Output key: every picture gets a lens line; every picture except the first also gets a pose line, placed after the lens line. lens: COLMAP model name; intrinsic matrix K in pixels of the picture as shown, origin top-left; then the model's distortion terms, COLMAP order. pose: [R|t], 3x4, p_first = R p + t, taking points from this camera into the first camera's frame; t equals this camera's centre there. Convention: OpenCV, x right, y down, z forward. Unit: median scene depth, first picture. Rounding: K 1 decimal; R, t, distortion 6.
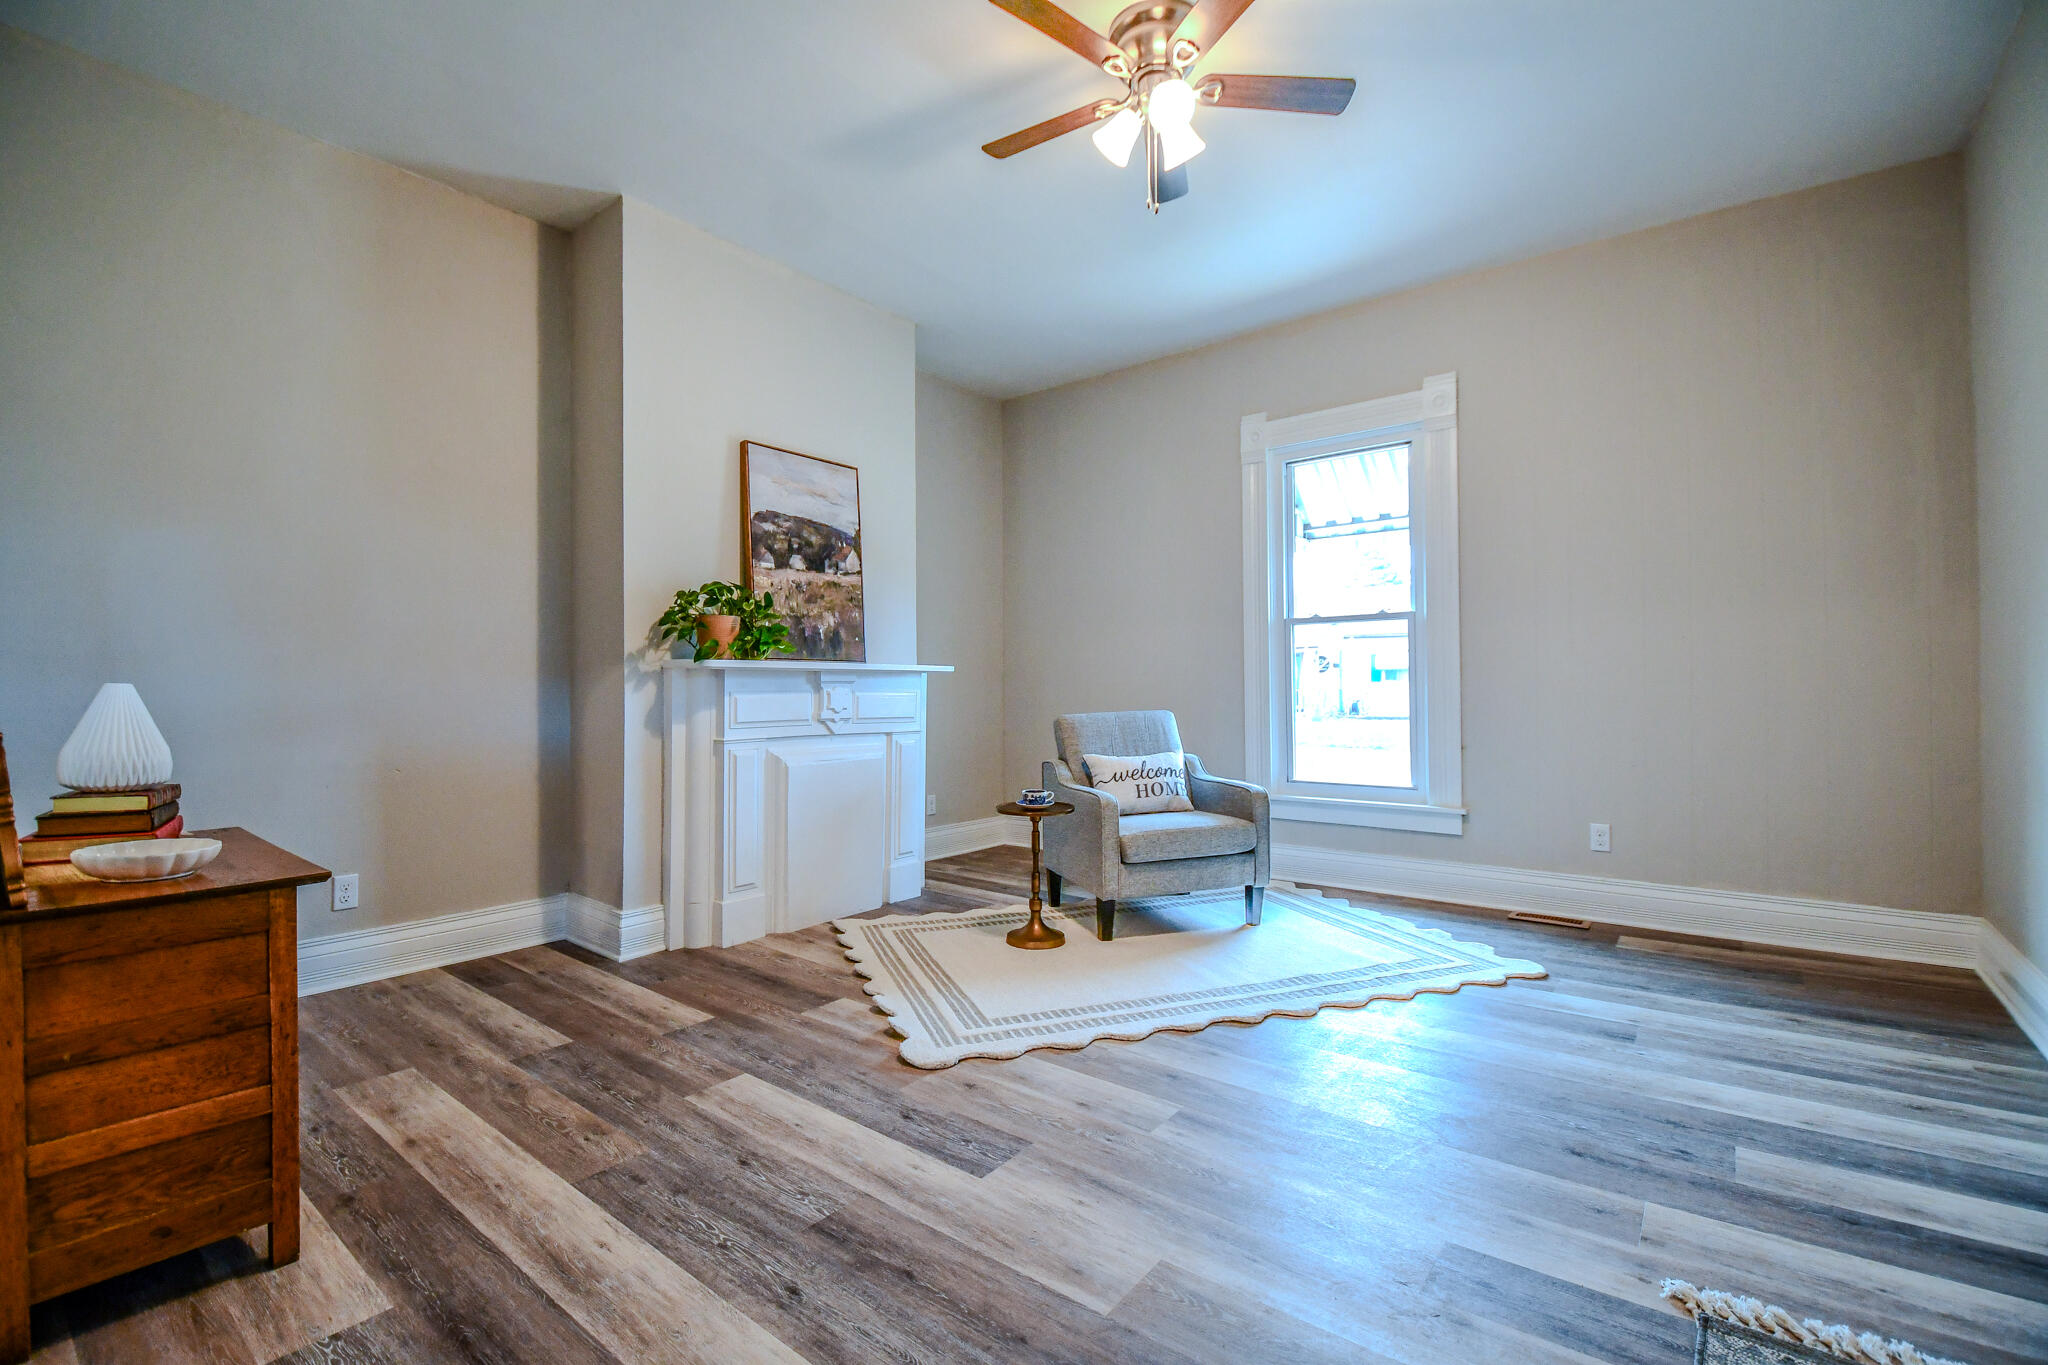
lens RADIAL K [[886.8, 0, 1014.4], [0, 886.8, 670.7], [0, 0, 1]] dist [0.012302, -0.013391]
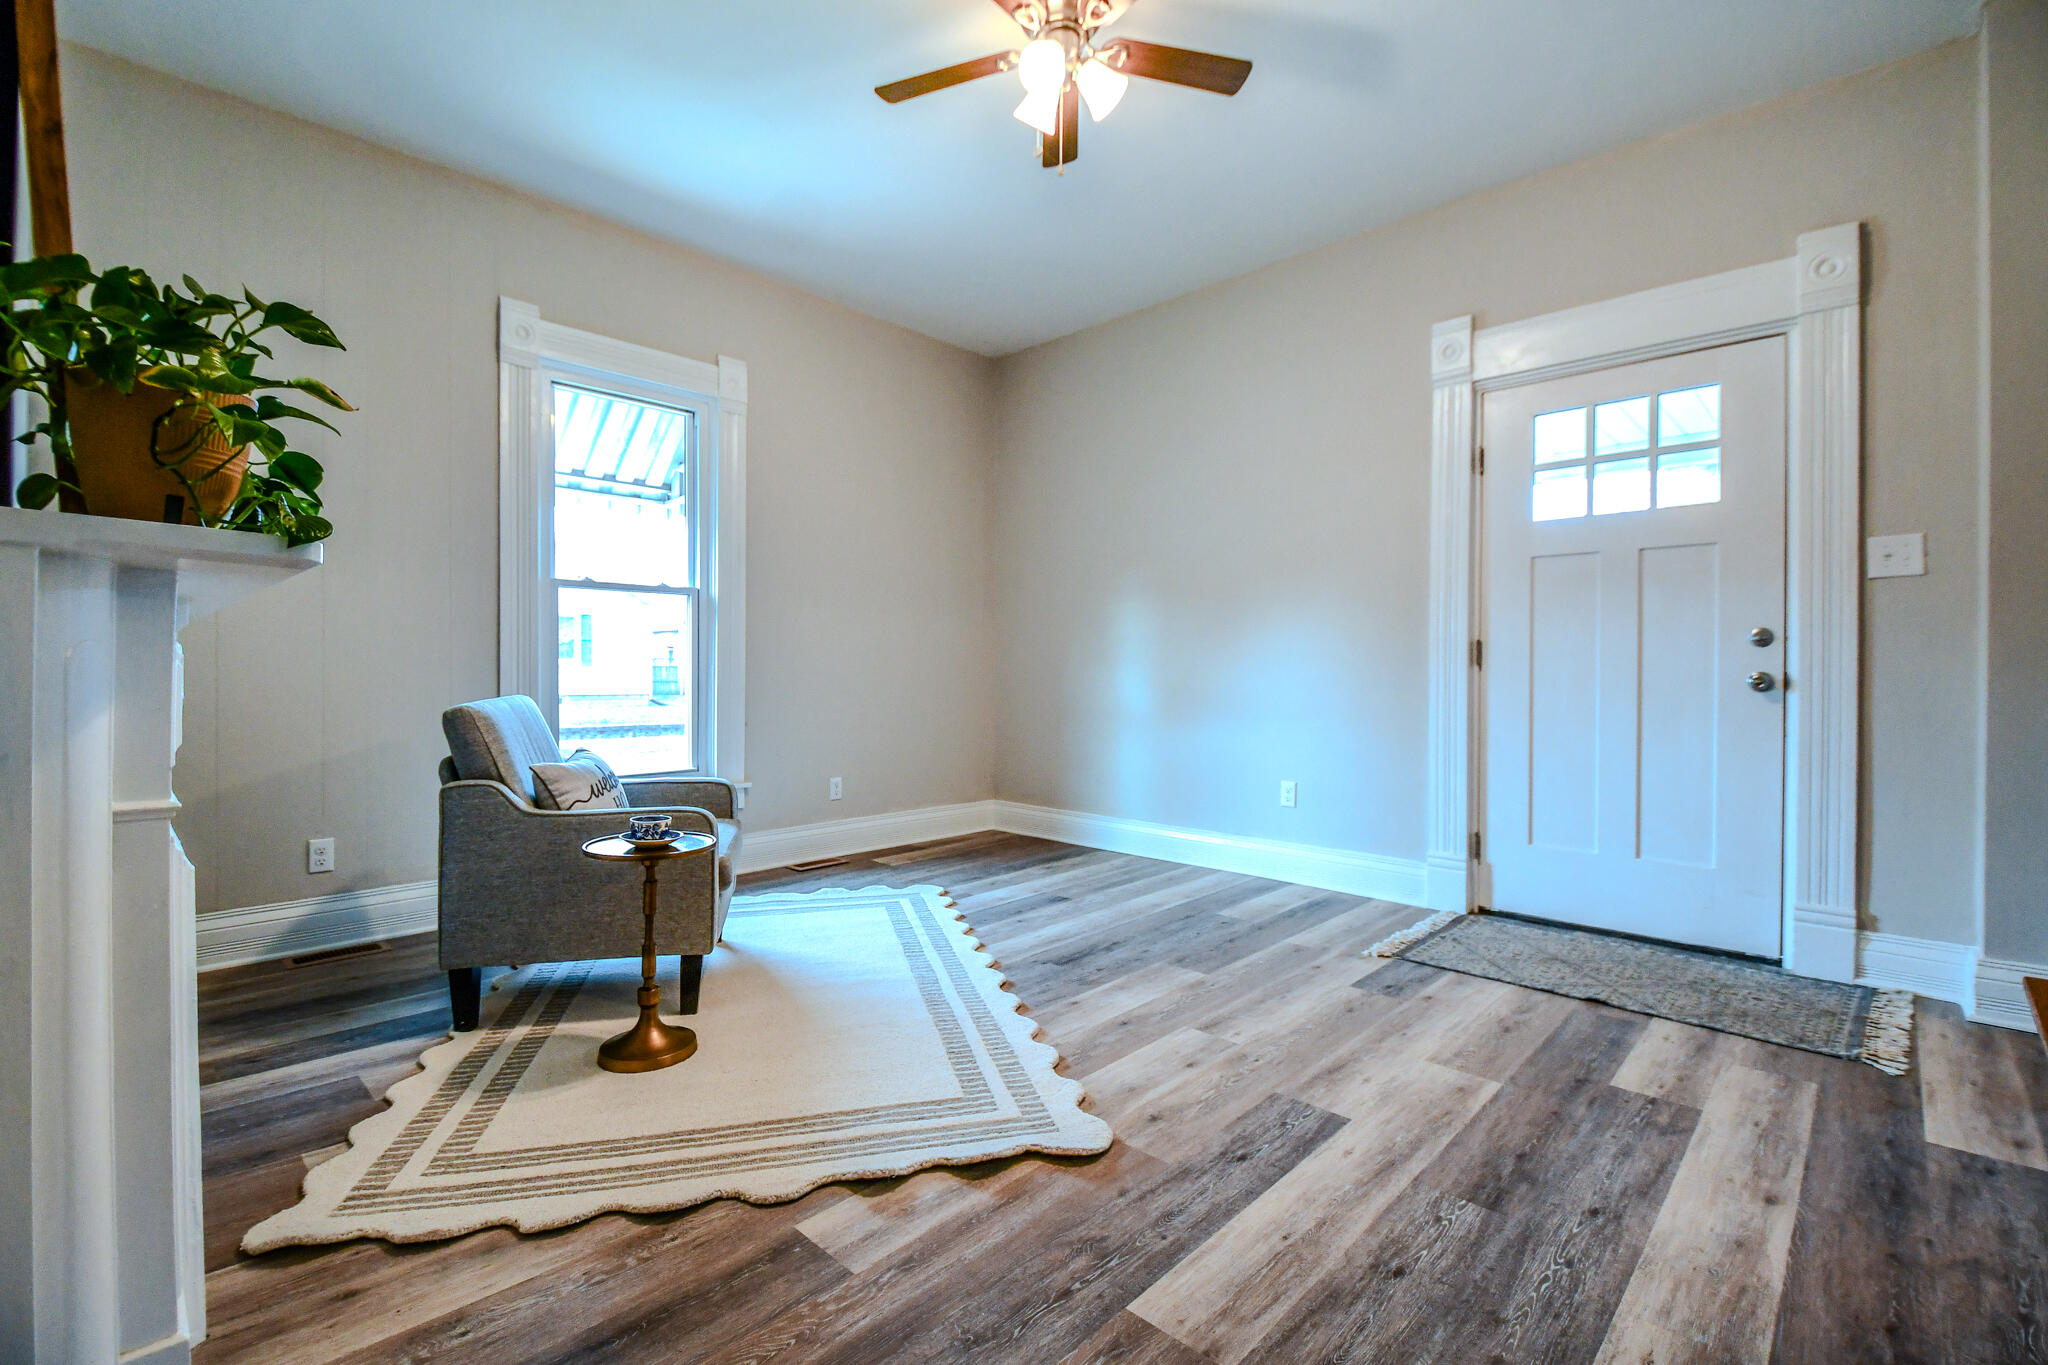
lens RADIAL K [[886.8, 0, 1014.4], [0, 886.8, 670.7], [0, 0, 1]] dist [0.012302, -0.013391]
pose [[0.111415, 0.005007, 0.993761, -0.797237], [-0.015652, 0.999872, -0.003283, 0.035610], [-0.993651, -0.015188, 0.111480, 0.908942]]
